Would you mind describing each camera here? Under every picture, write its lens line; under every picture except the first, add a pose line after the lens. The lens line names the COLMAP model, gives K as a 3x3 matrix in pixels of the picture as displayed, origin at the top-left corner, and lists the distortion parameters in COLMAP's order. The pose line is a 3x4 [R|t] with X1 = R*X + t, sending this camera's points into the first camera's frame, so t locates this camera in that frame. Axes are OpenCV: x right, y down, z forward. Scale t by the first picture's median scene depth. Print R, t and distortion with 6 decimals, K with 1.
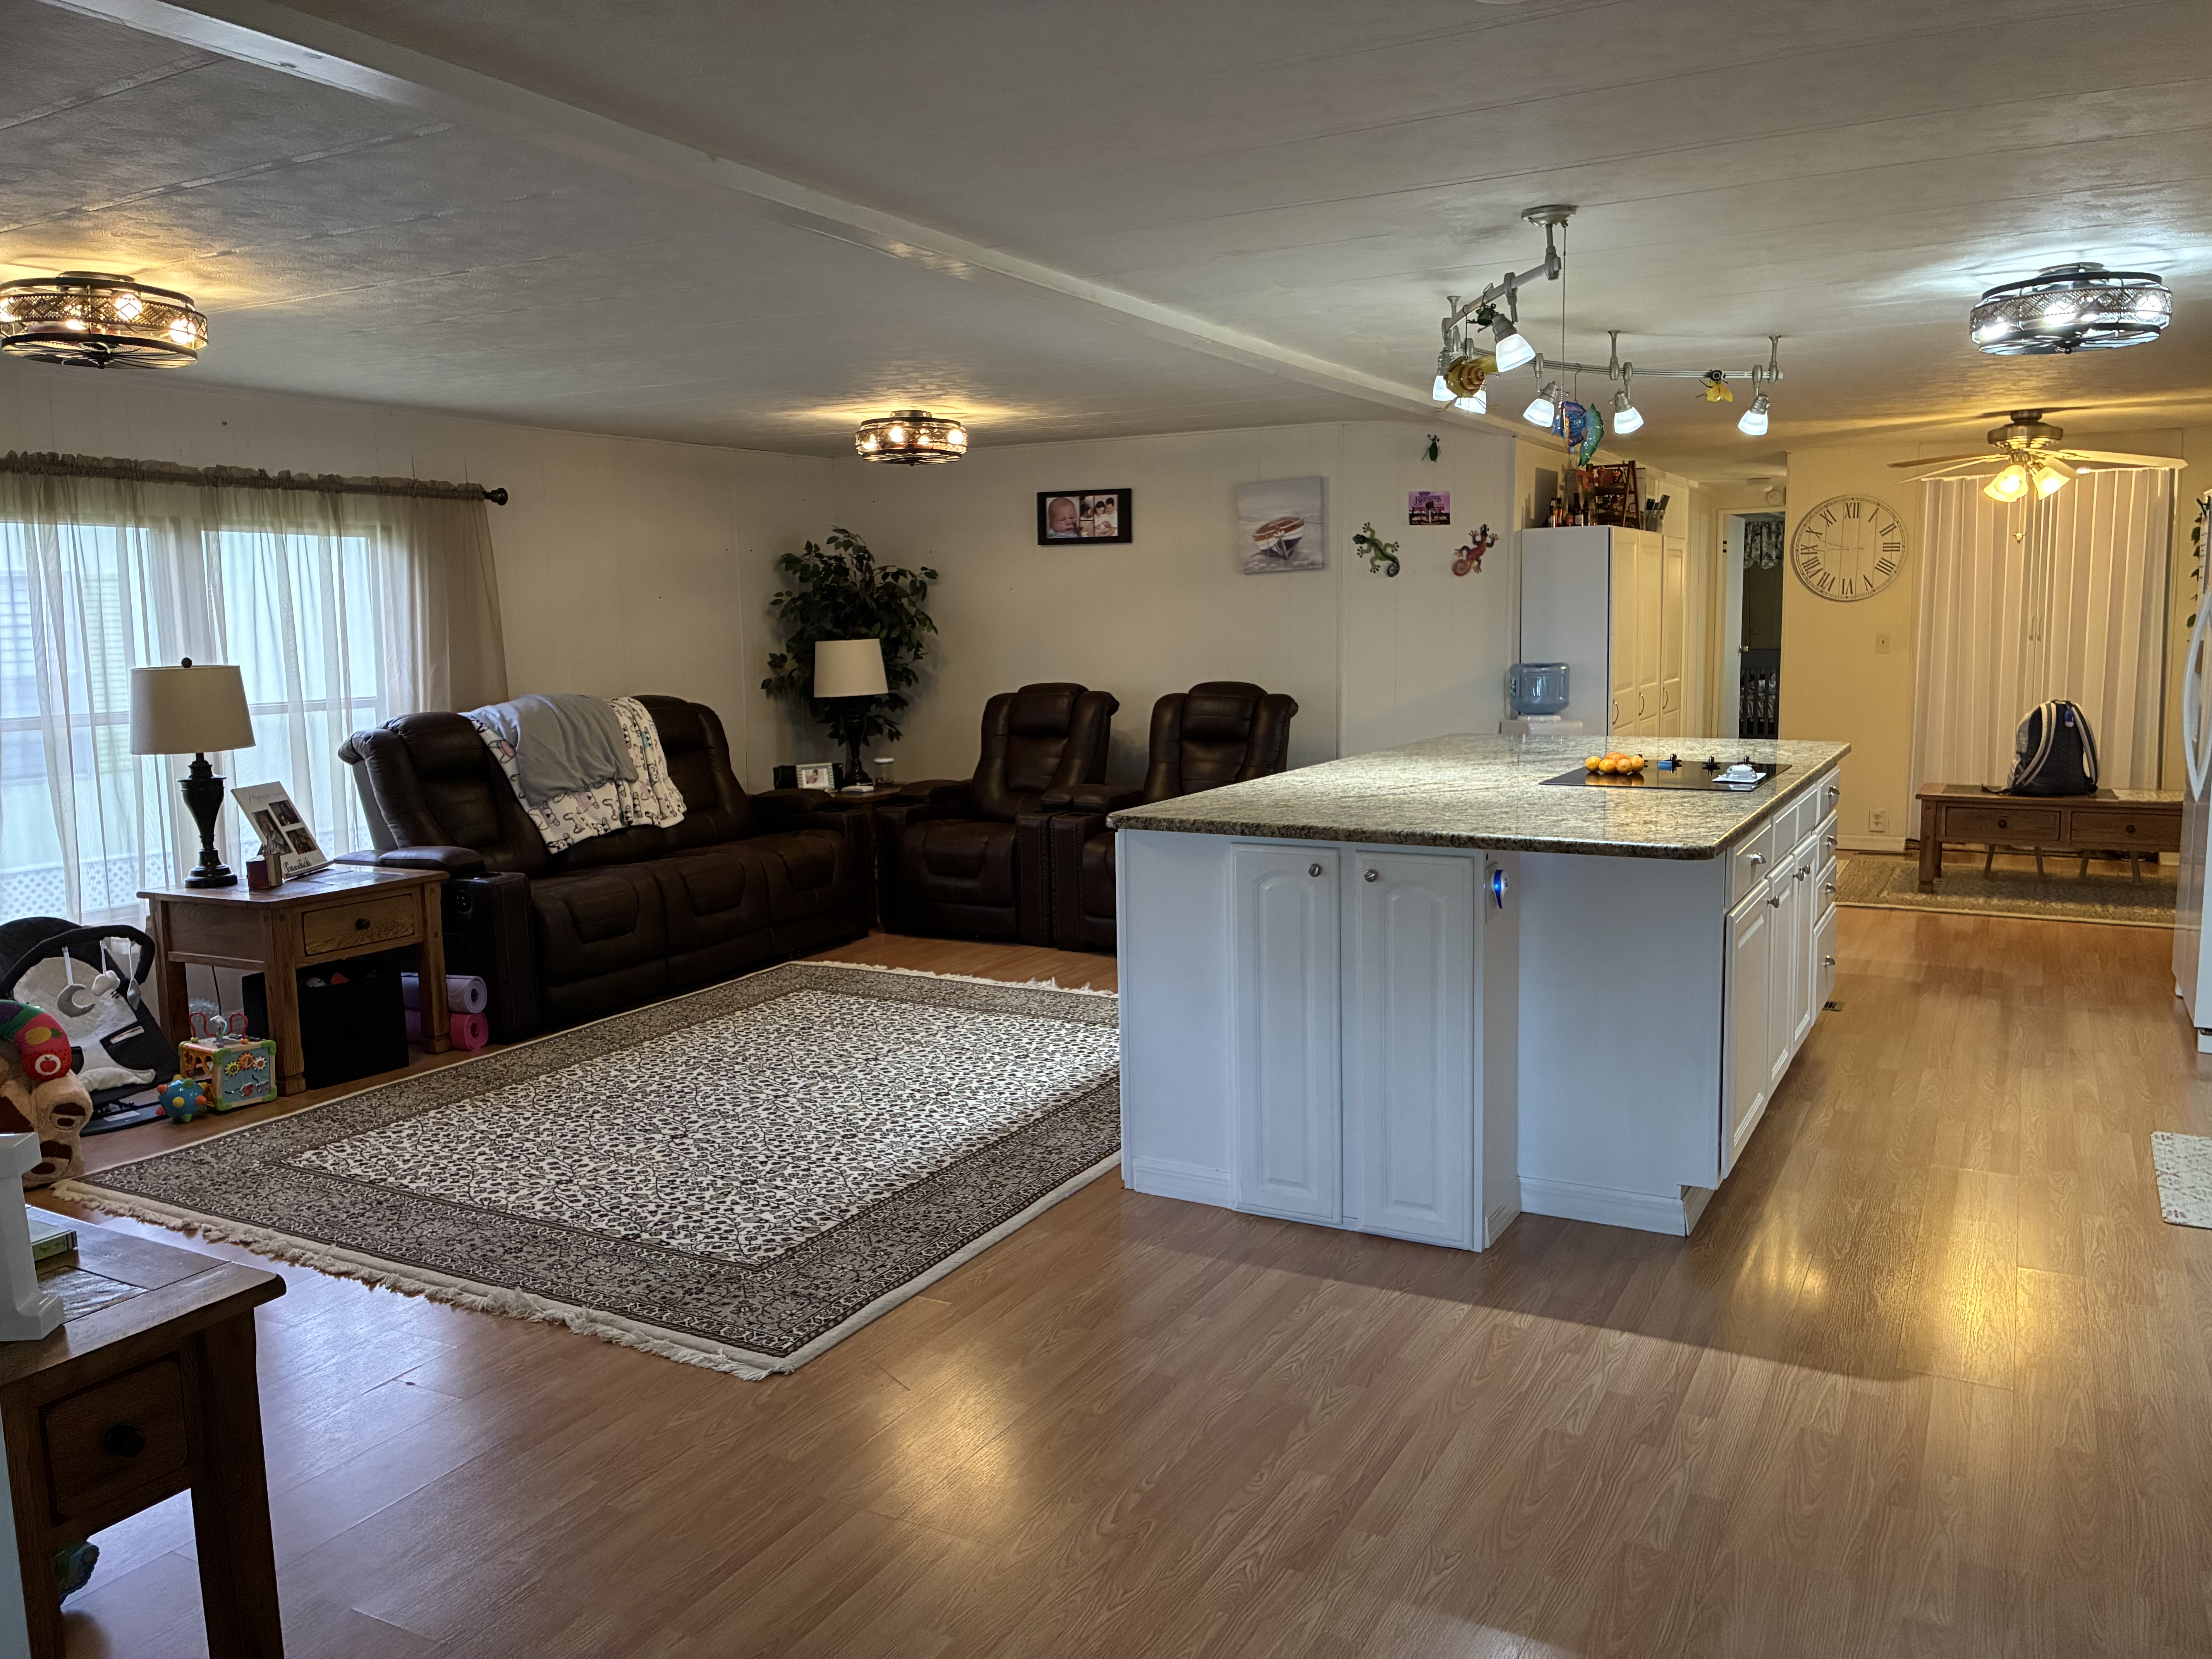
lens RADIAL K [[1674.8, 0, 1065.0], [0, 1674.8, 818.1], [0, 0, 1]] dist [-0.004486, -0.005593]
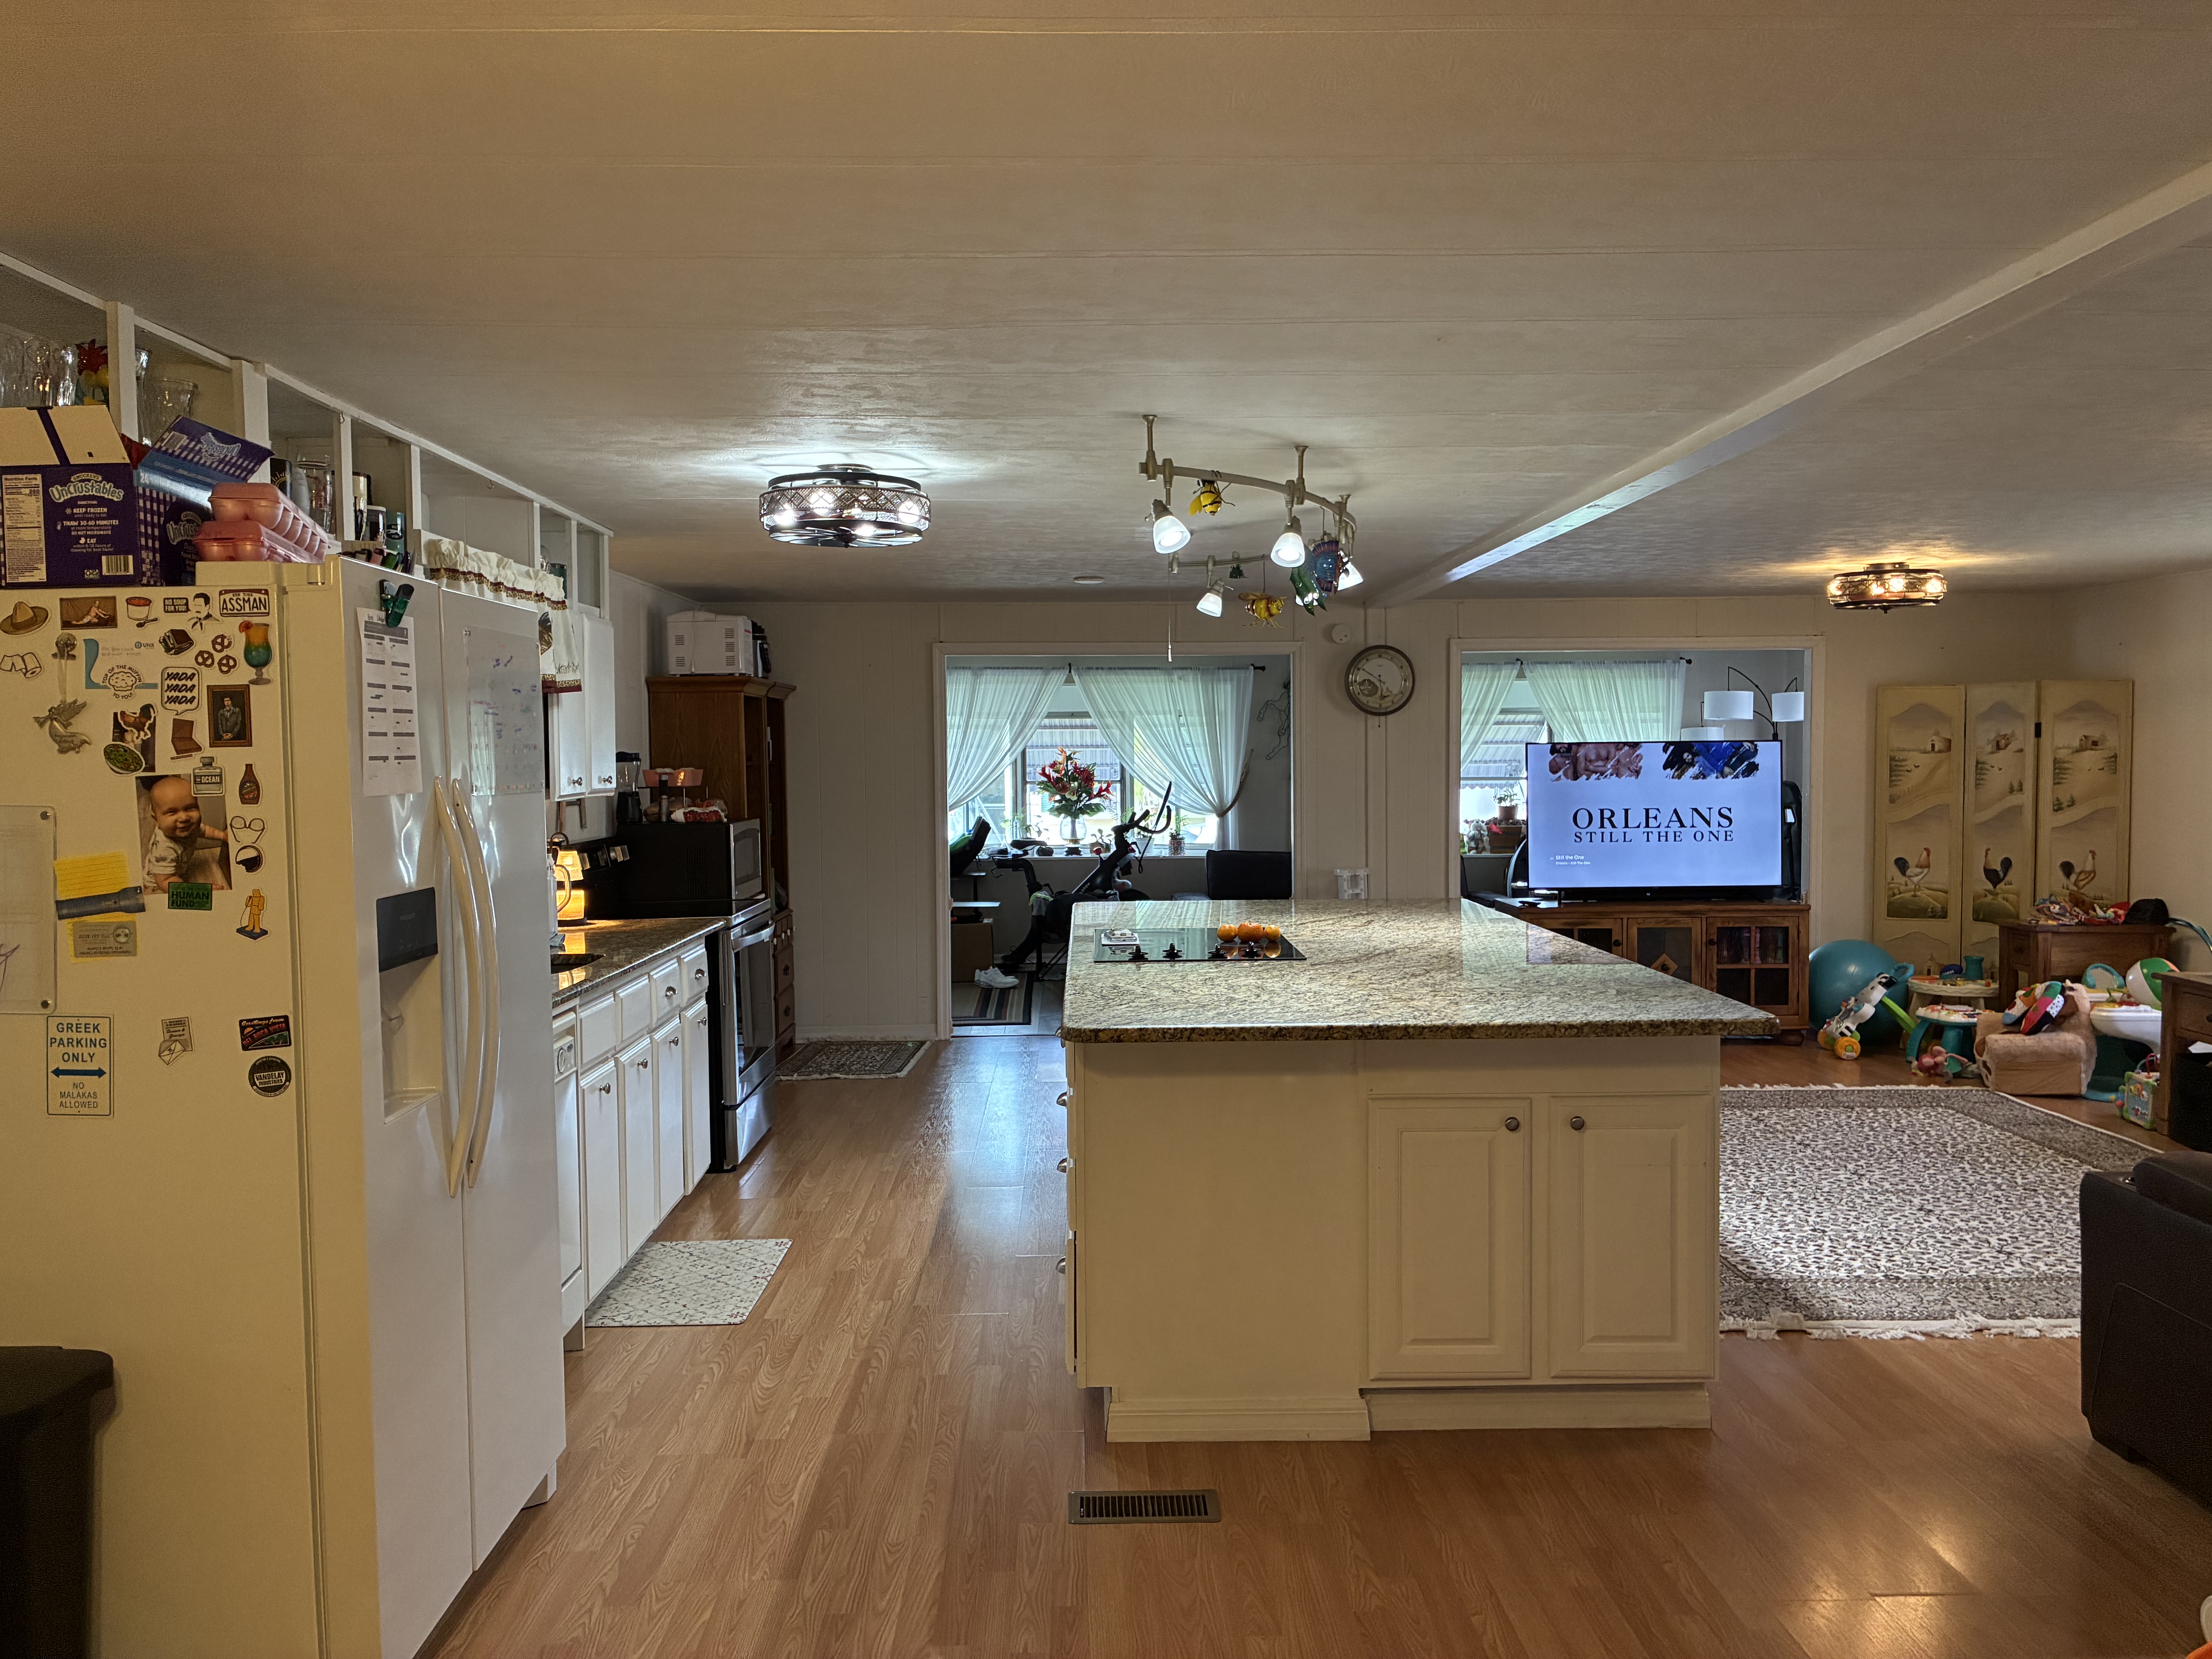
lens RADIAL K [[1677.1, 0, 1097.1], [0, 1677.1, 824.2], [0, 0, 1]] dist [0.031939, -0.027927]
pose [[-0.859589, 0.048434, -0.508685, 0.557149], [-0.035692, 0.987375, 0.154327, -0.150797], [0.509738, 0.150814, -0.847008, 1.101479]]
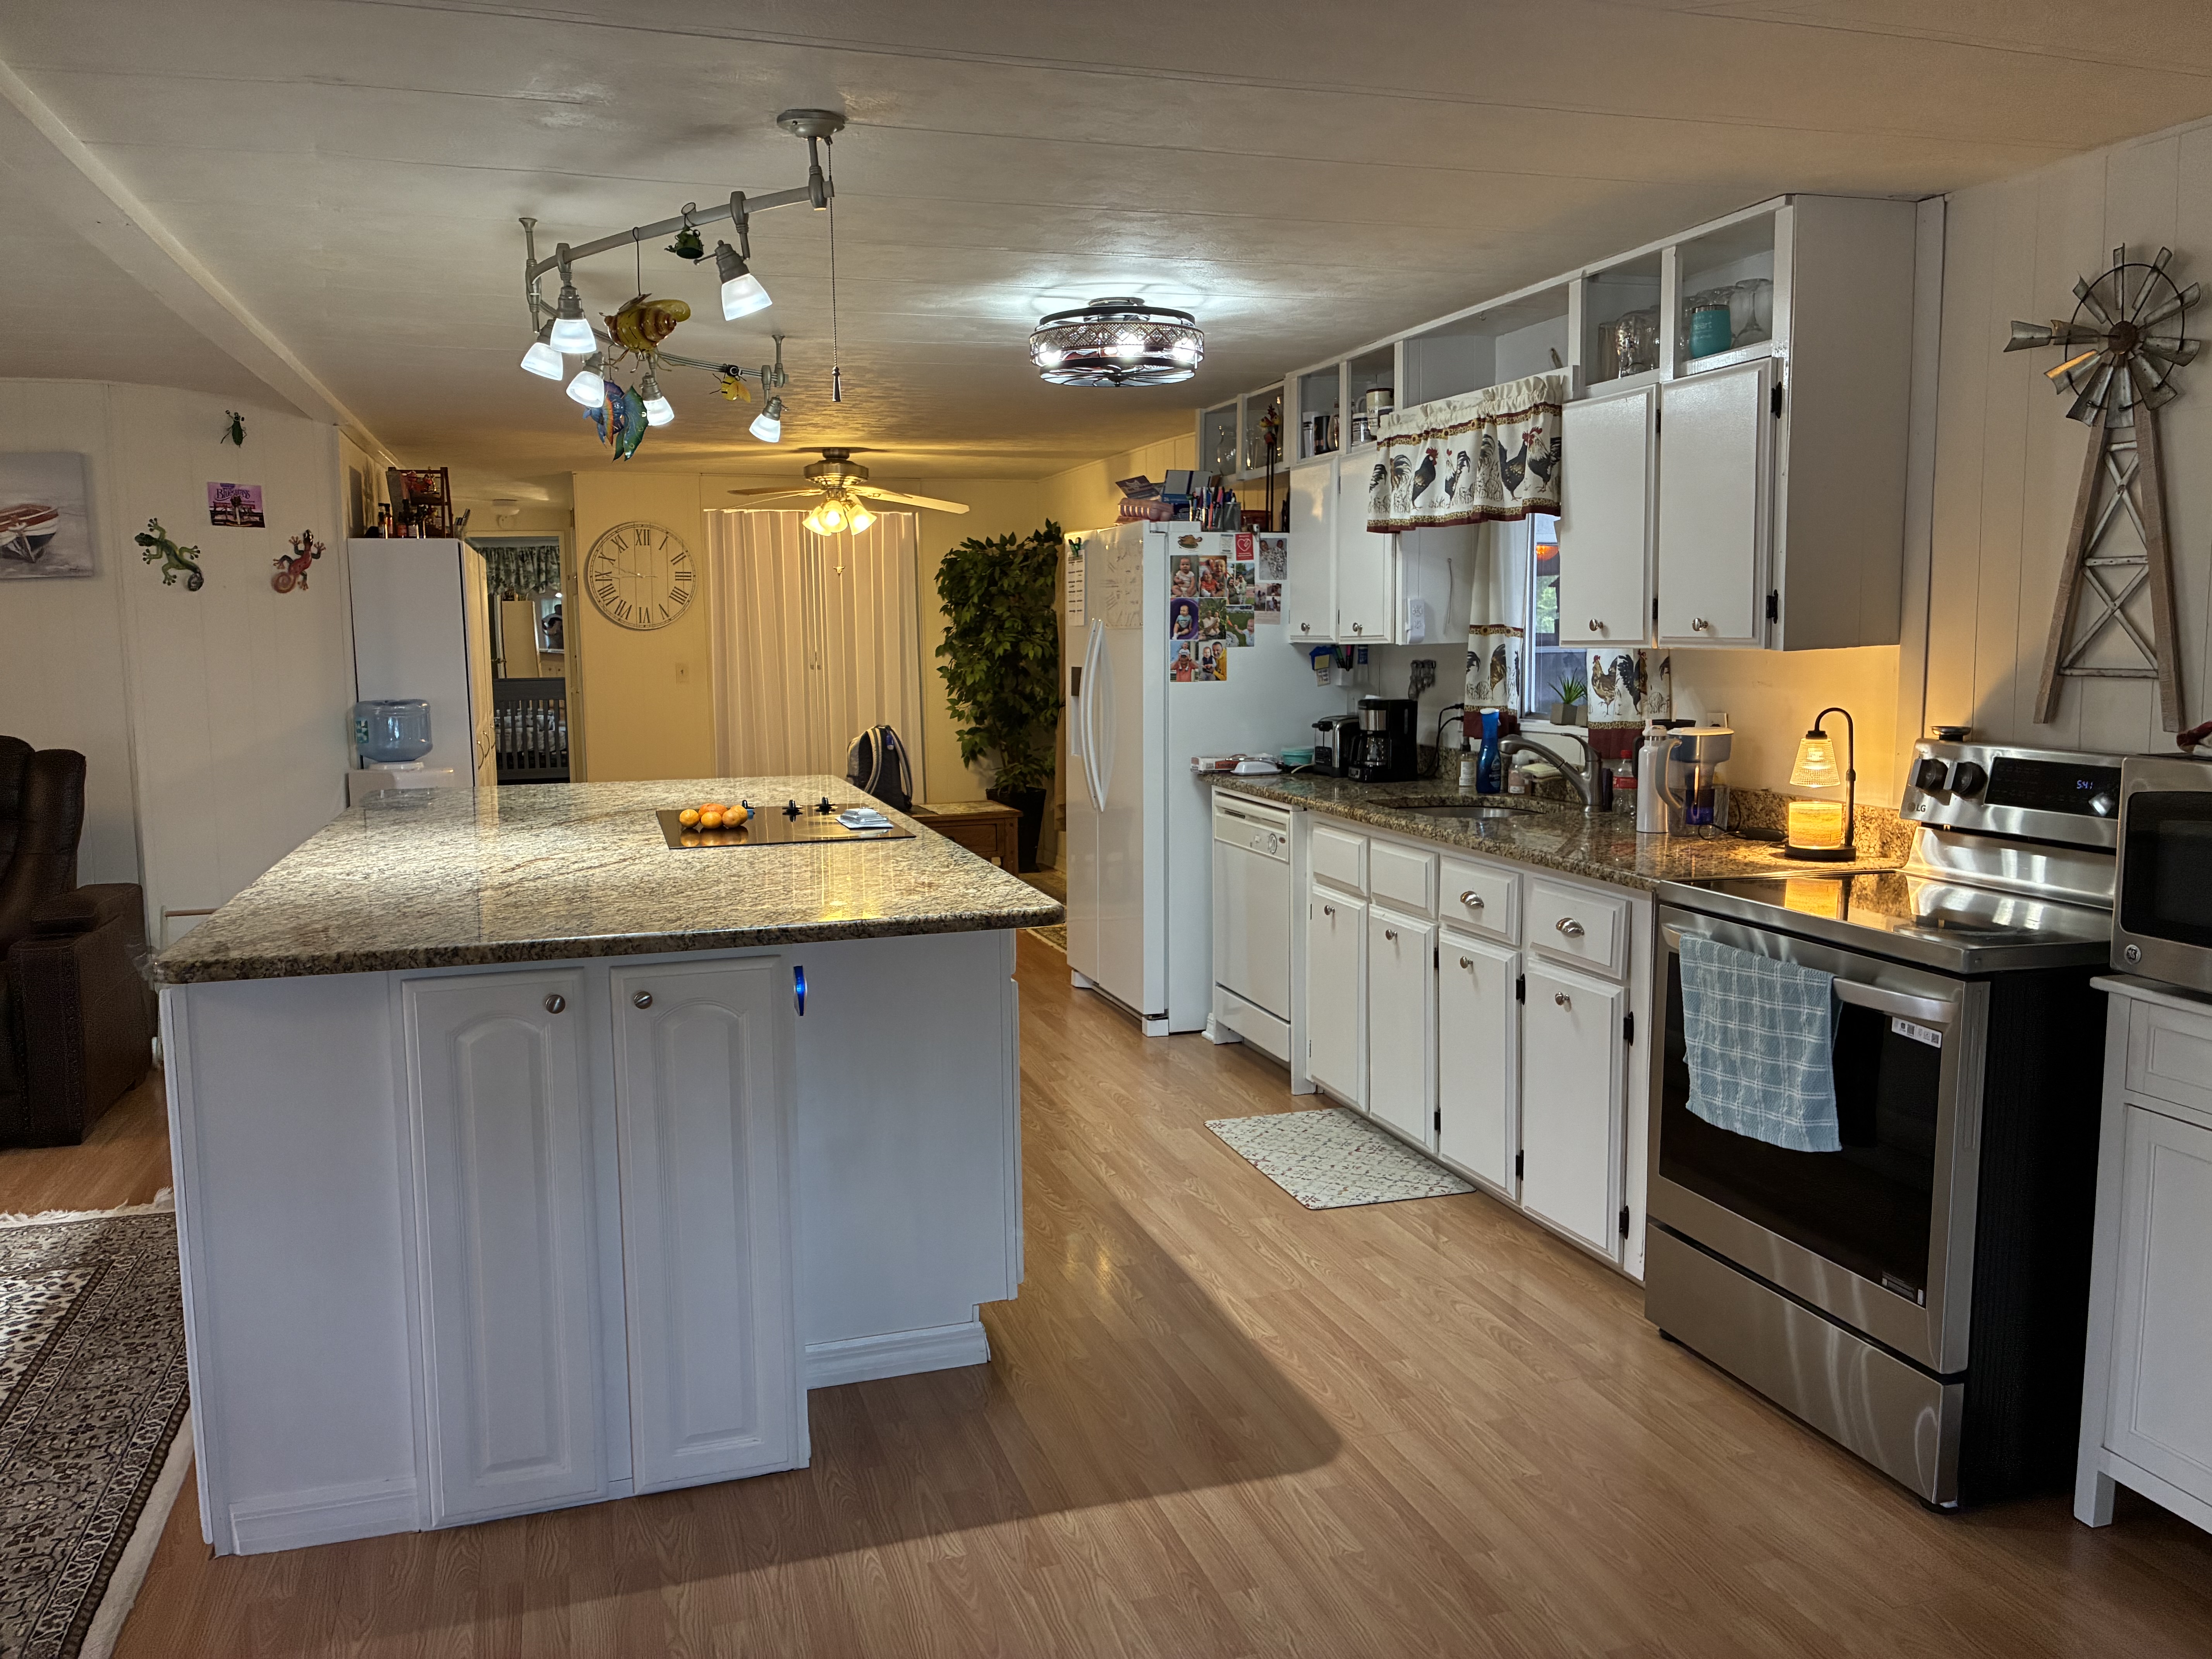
lens RADIAL K [[1677.1, 0, 1097.1], [0, 1677.1, 824.2], [0, 0, 1]] dist [0.031939, -0.027927]
pose [[0.676202, -0.074458, 0.732944, -0.100664], [0.085983, 0.996057, 0.021861, -0.019227], [-0.731682, 0.048238, 0.679938, 0.176951]]
